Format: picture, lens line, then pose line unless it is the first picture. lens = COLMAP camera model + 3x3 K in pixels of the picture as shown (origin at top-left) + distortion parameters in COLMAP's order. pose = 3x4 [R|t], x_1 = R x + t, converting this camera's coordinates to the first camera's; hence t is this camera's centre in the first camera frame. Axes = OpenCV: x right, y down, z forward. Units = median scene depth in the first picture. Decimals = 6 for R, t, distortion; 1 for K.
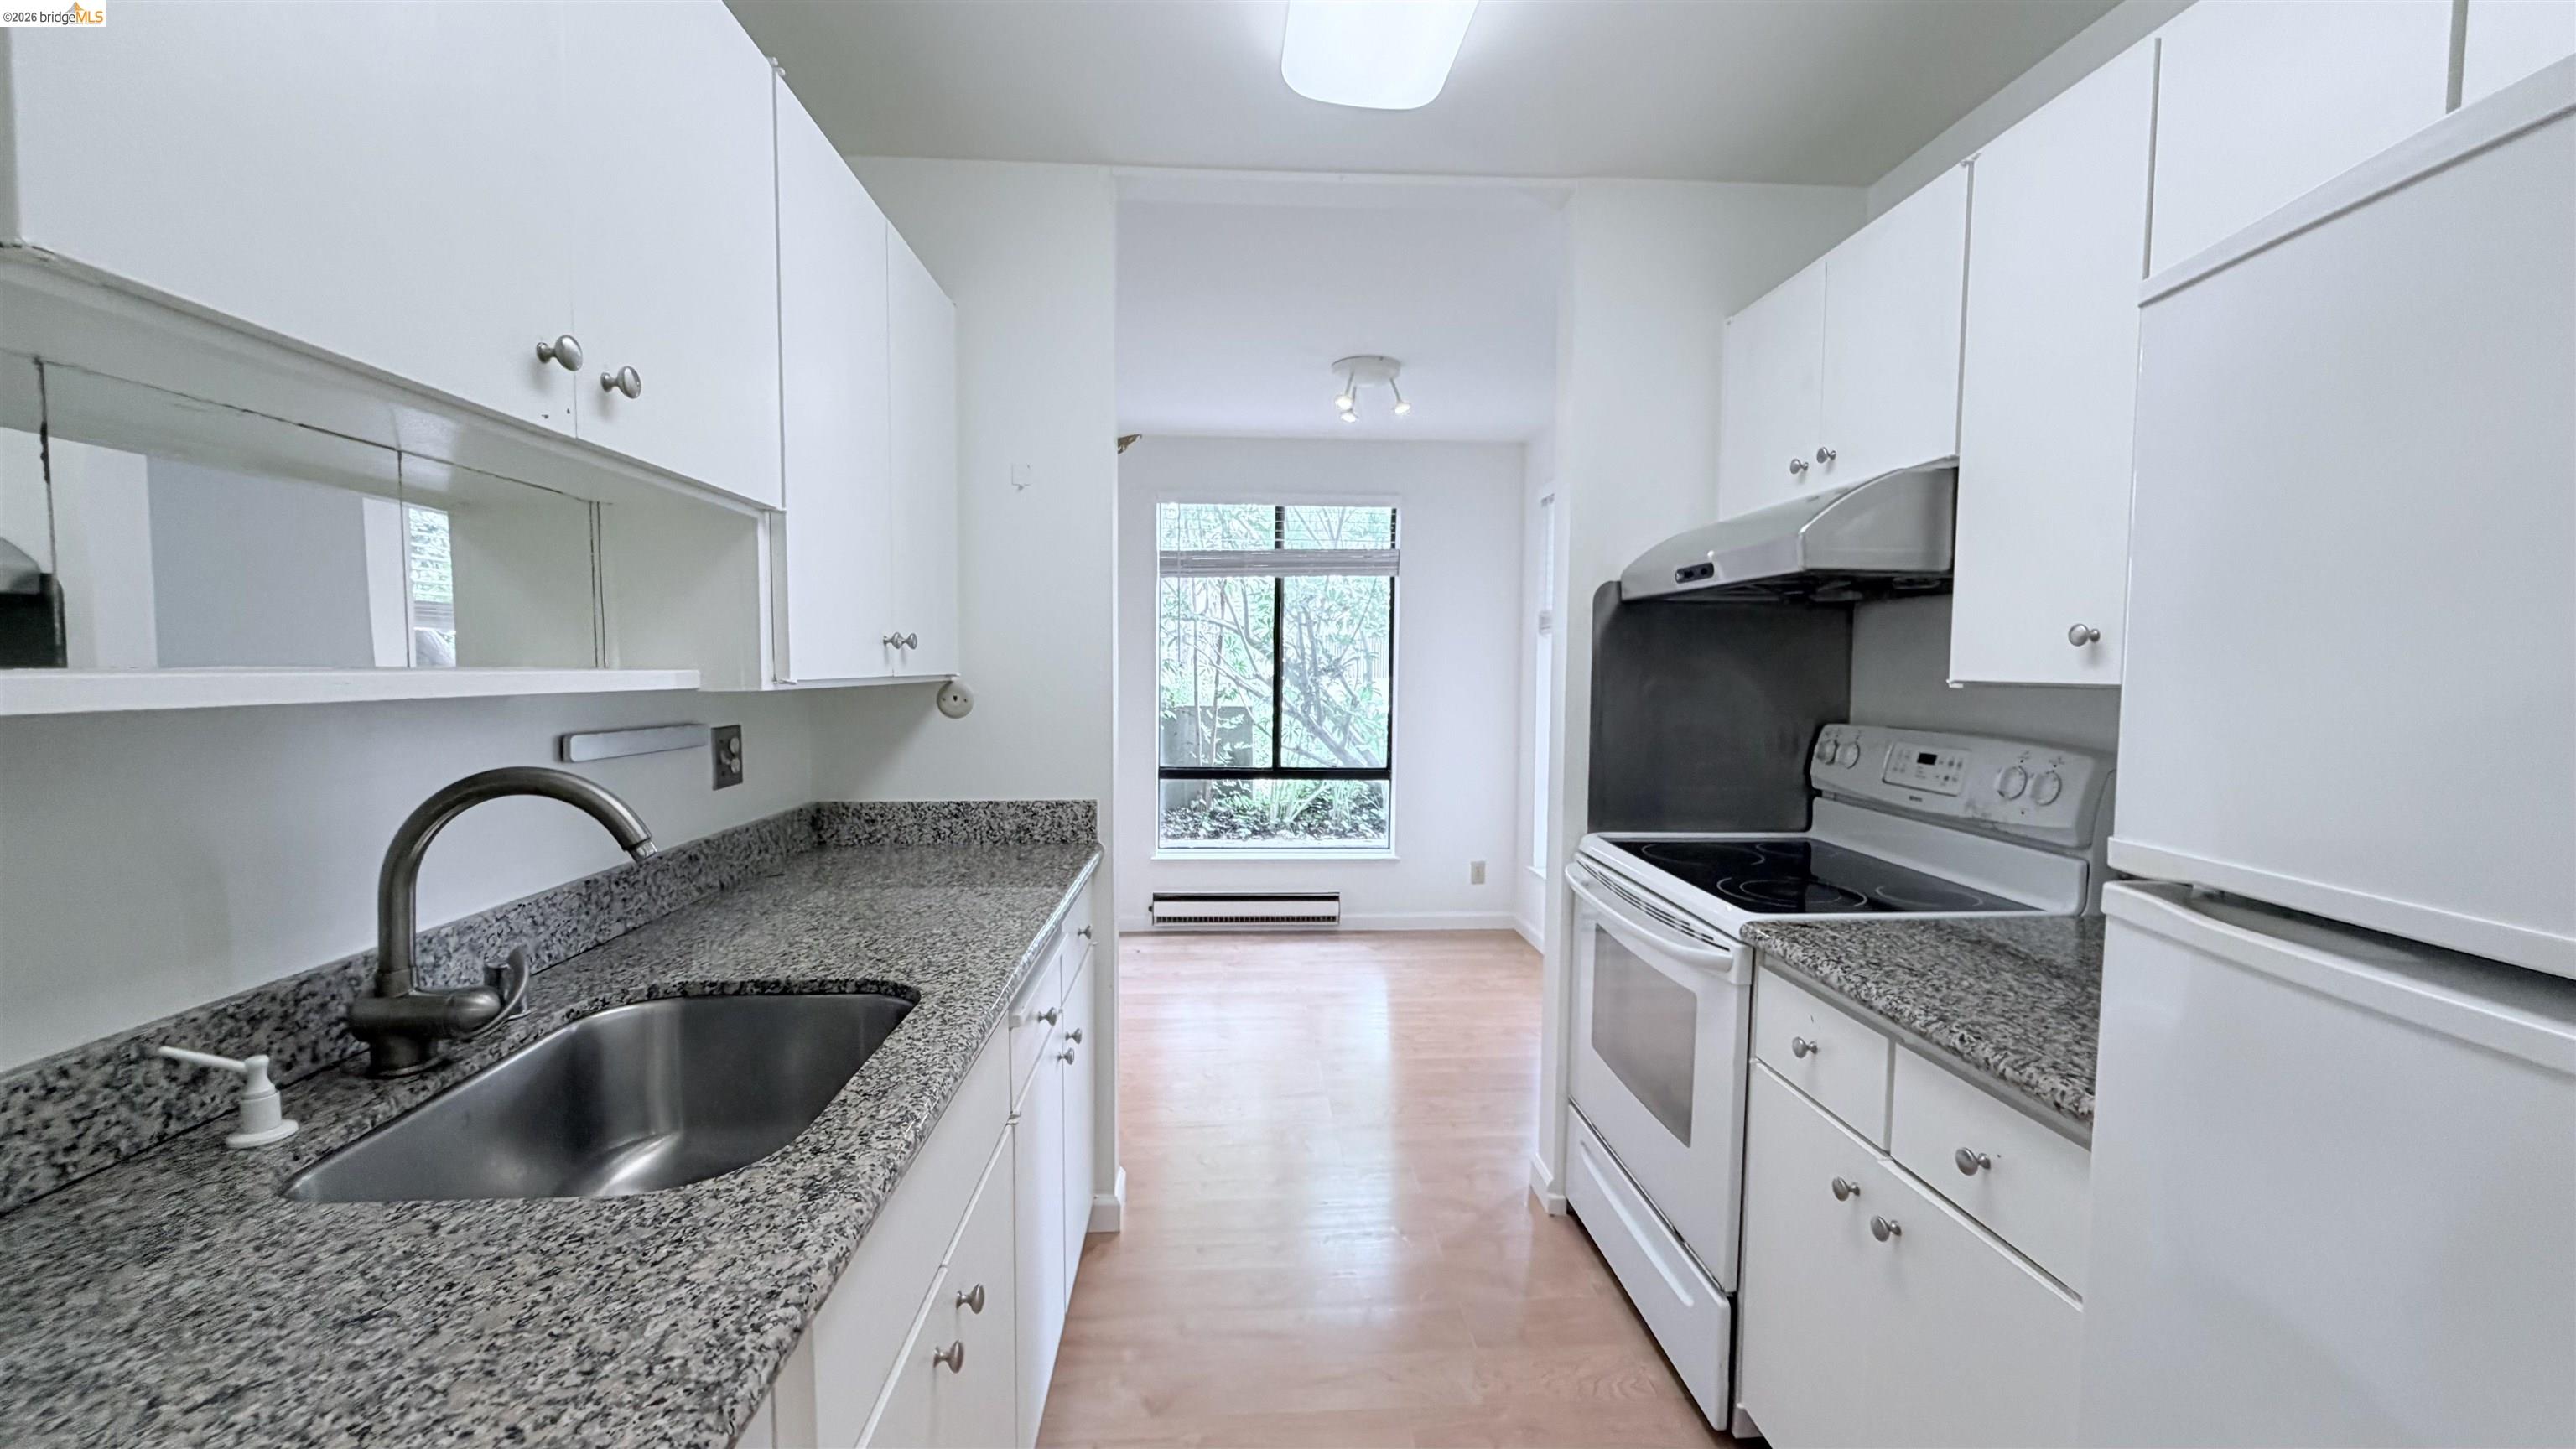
lens RADIAL K [[1016.8, 0, 1274.6], [0, 1016.8, 722.8], [0, 0, 1]] dist [-0.000202, 0.000279]
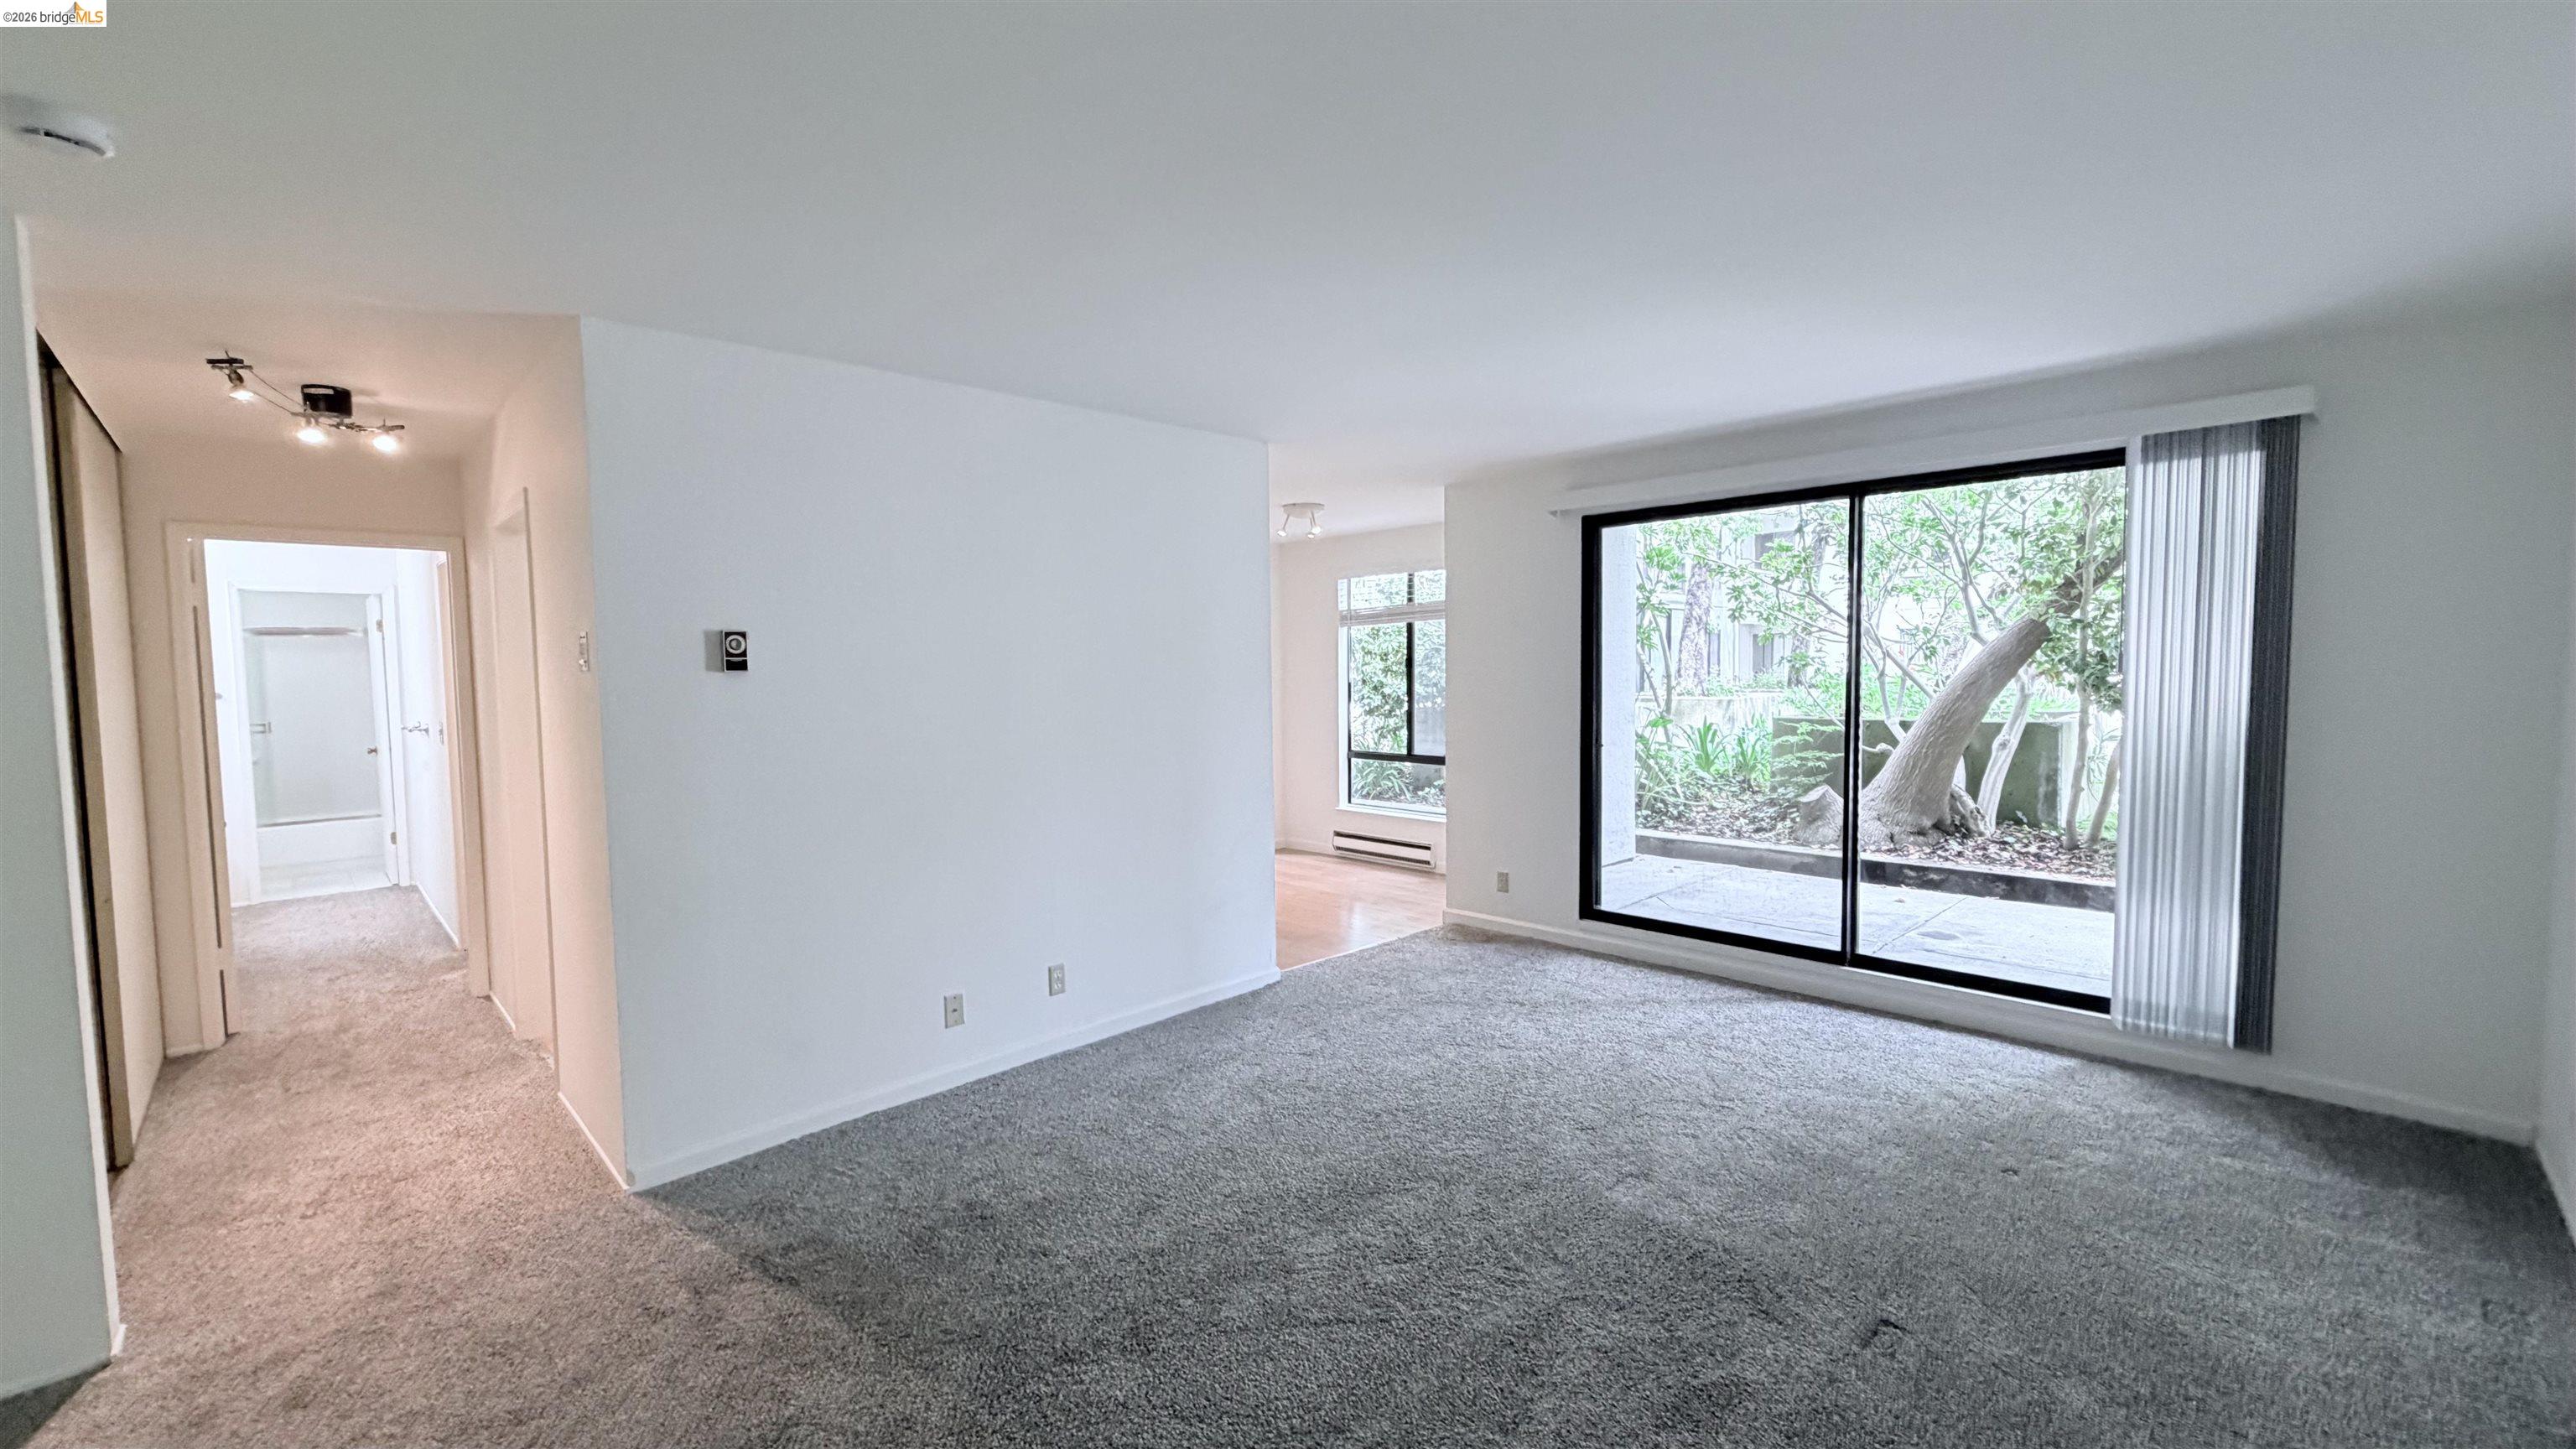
lens RADIAL K [[1016.8, 0, 1275.6], [0, 1016.8, 703.8], [0, 0, 1]] dist [-0.000202, 0.000279]
pose [[0.663668, 0.014115, -0.747894, 2.287250], [-0.031200, 0.999474, -0.008823, -0.020538], [0.747376, 0.029190, 0.663760, -0.233976]]
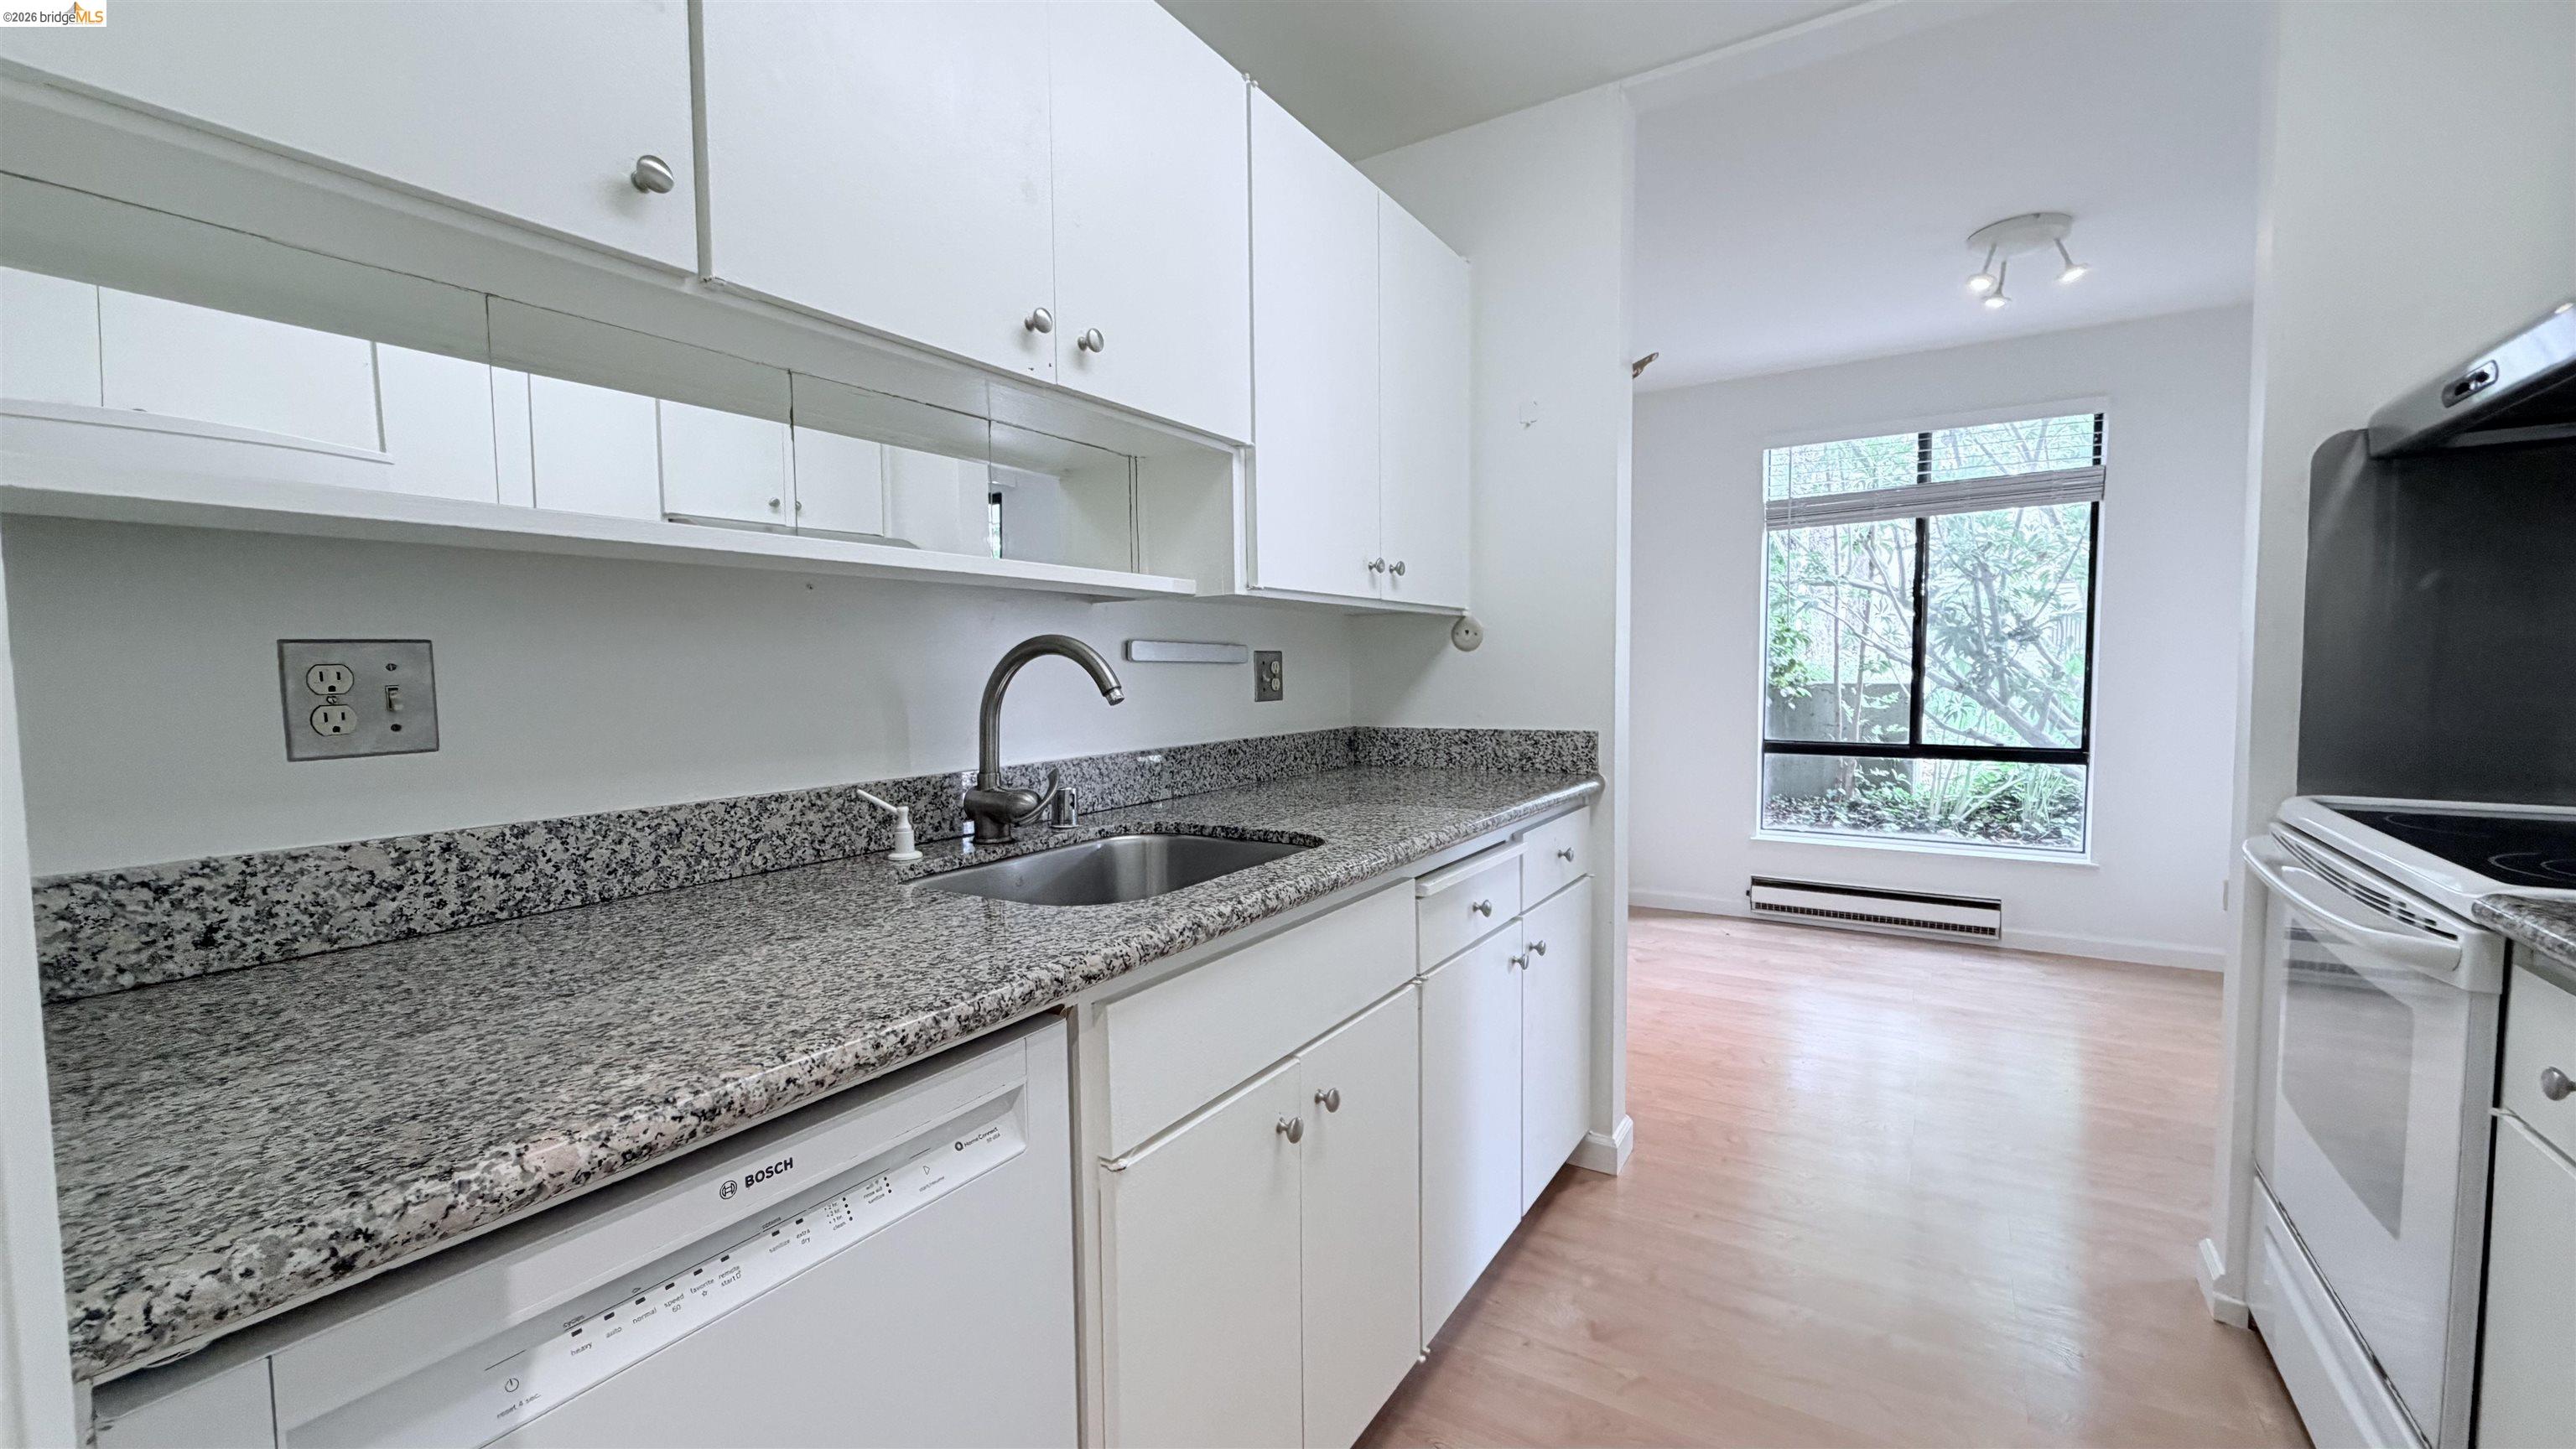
lens RADIAL K [[1016.8, 0, 1284.5], [0, 1016.8, 721.6], [0, 0, 1]] dist [-0.000202, 0.000279]
pose [[0.811526, 0.016538, -0.584082, 0.167613], [-0.017049, 0.999844, 0.004623, 0.073355], [0.584068, 0.006206, 0.811681, 0.023952]]
